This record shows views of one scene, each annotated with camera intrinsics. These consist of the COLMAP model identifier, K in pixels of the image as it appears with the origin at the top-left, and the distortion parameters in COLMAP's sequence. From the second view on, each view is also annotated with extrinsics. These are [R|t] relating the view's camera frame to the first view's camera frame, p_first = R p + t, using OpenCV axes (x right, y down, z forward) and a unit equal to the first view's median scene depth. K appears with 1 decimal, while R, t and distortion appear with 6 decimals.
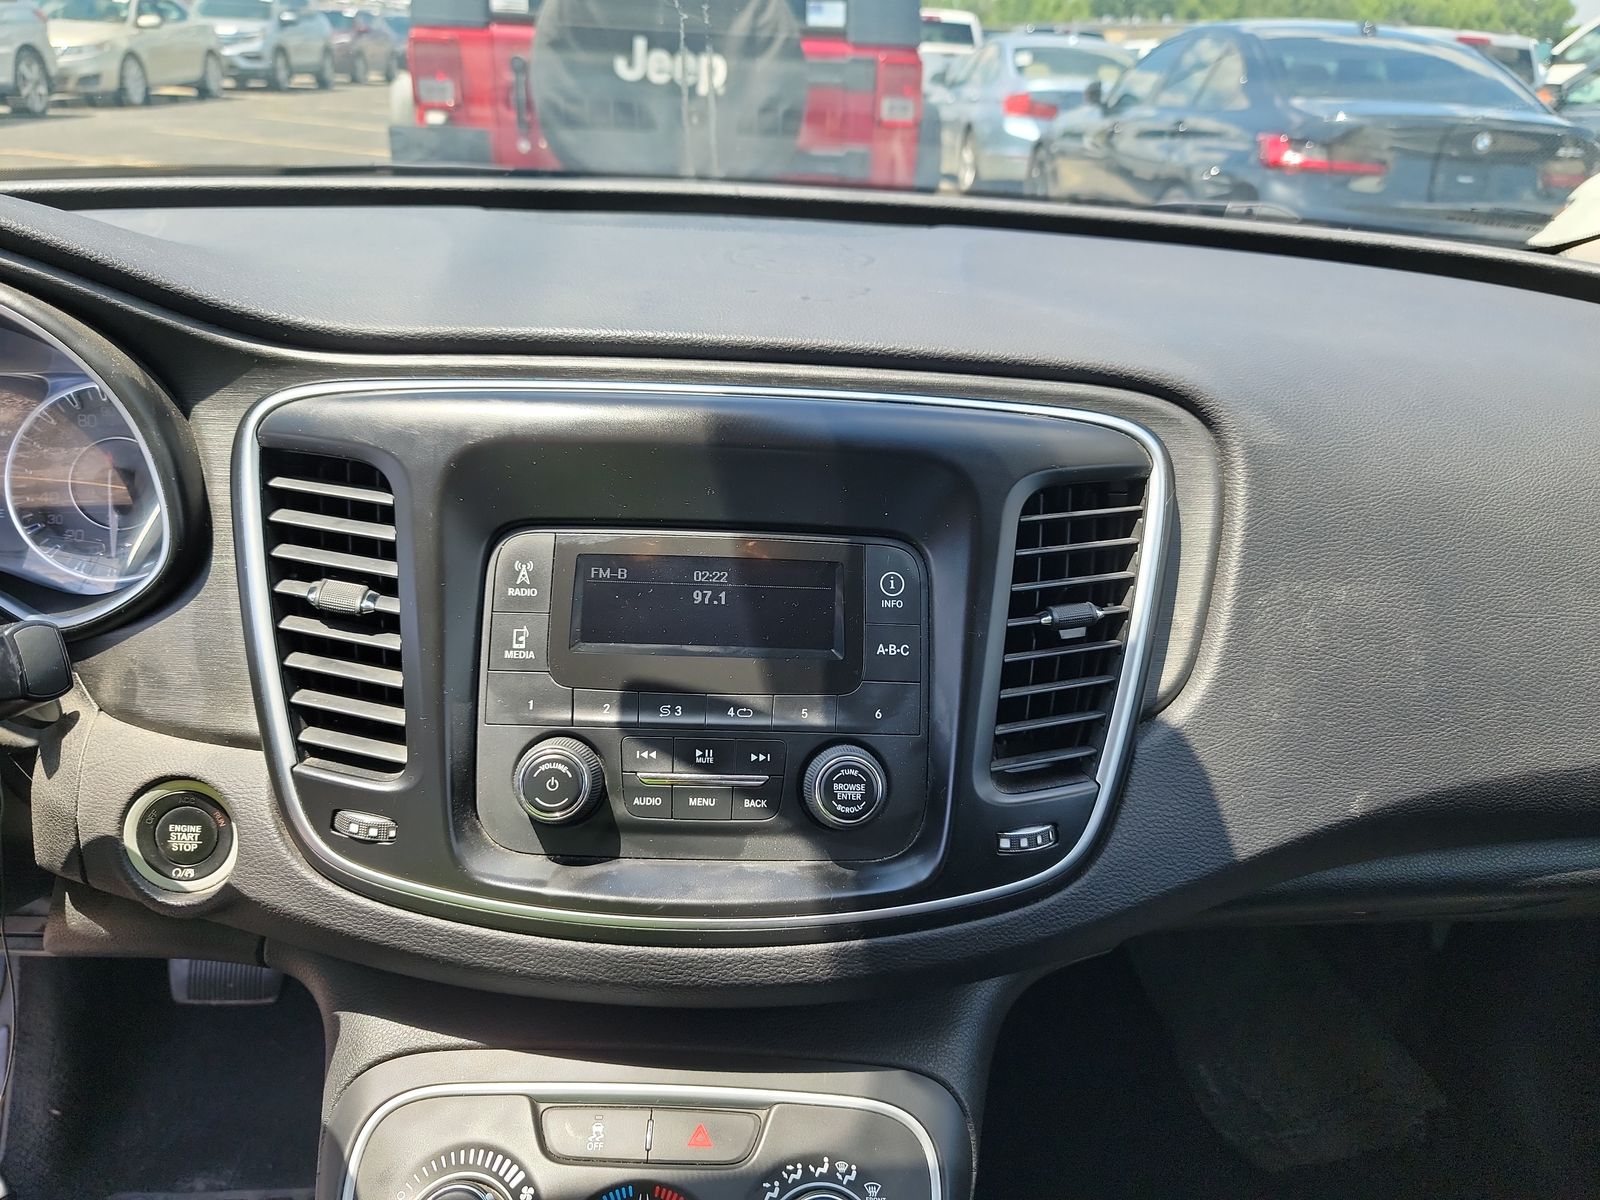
lens RADIAL K [[1133.5, 0, 777.2], [0, 1133.5, 595.9], [0, 0, 1]] dist [0.040394, -0.039436]
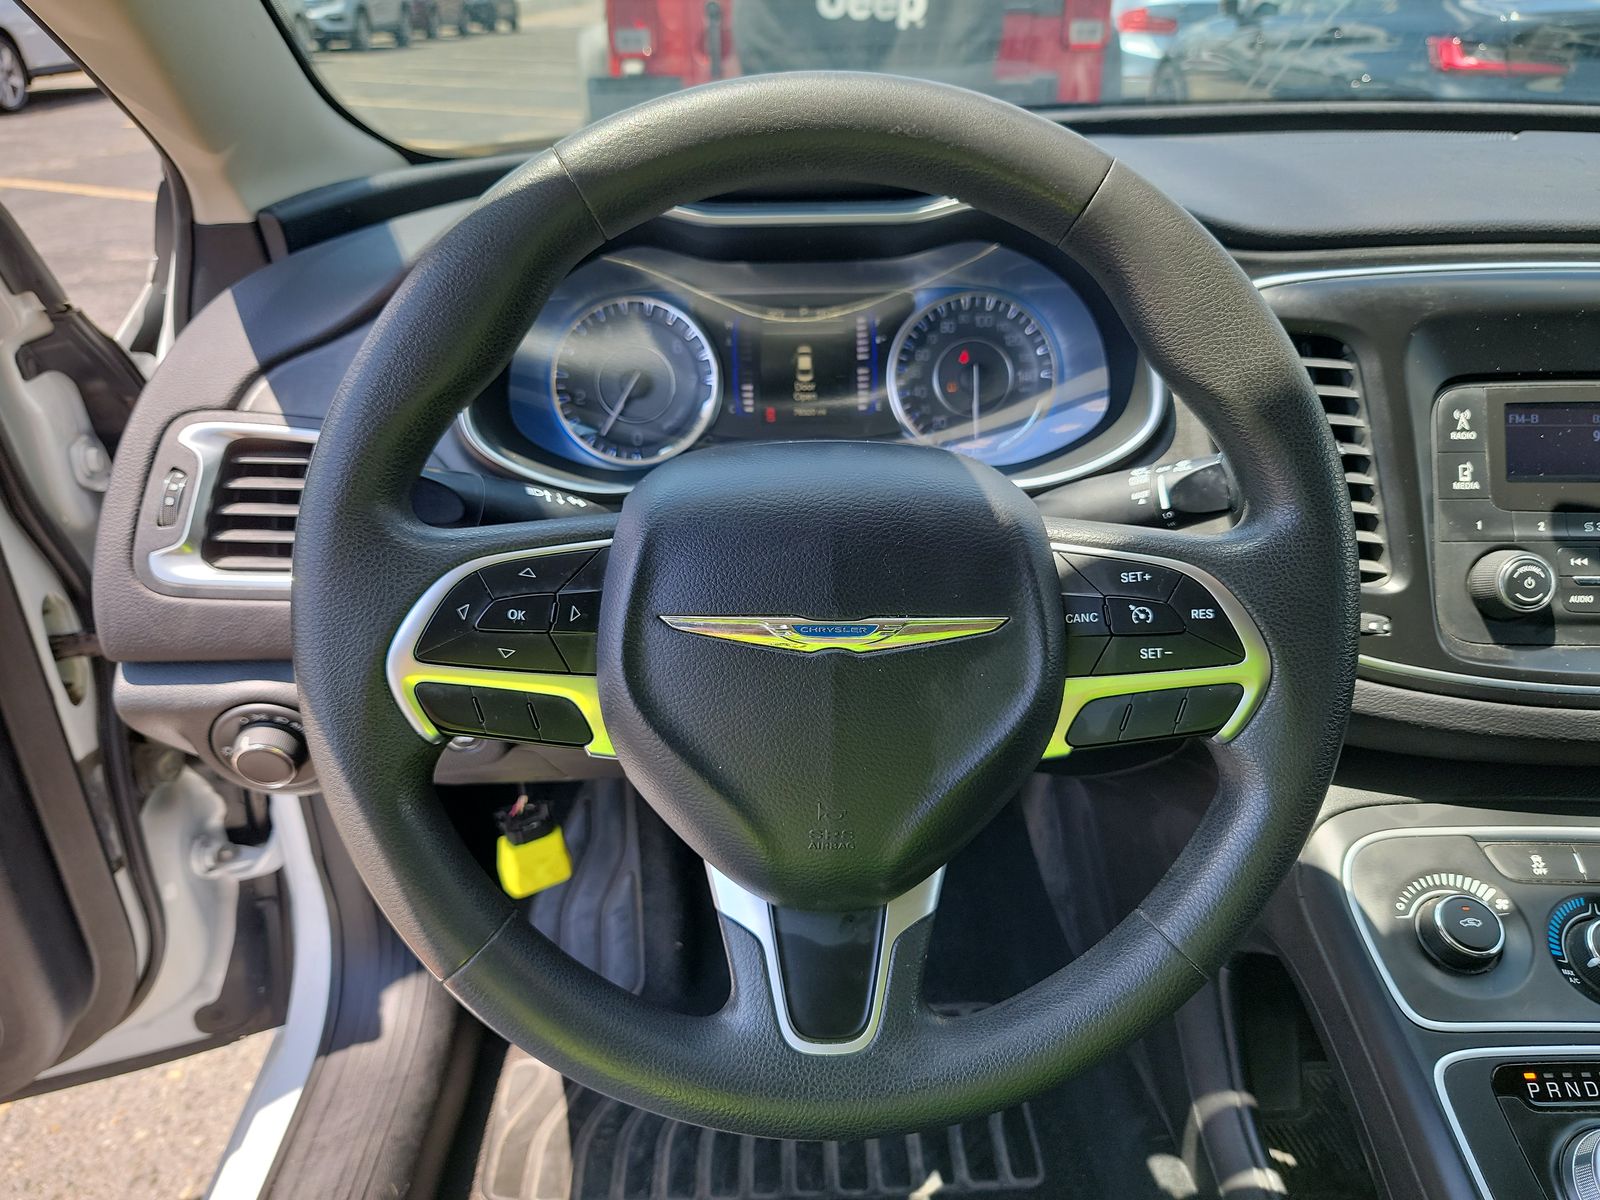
lens RADIAL K [[1133.5, 0, 777.2], [0, 1133.5, 595.9], [0, 0, 1]] dist [0.040394, -0.039436]
pose [[0.997917, -0.029412, -0.057420, -0.124319], [0.032099, 0.998404, 0.046456, 0.012261], [0.055962, -0.048203, 0.997269, -0.040494]]
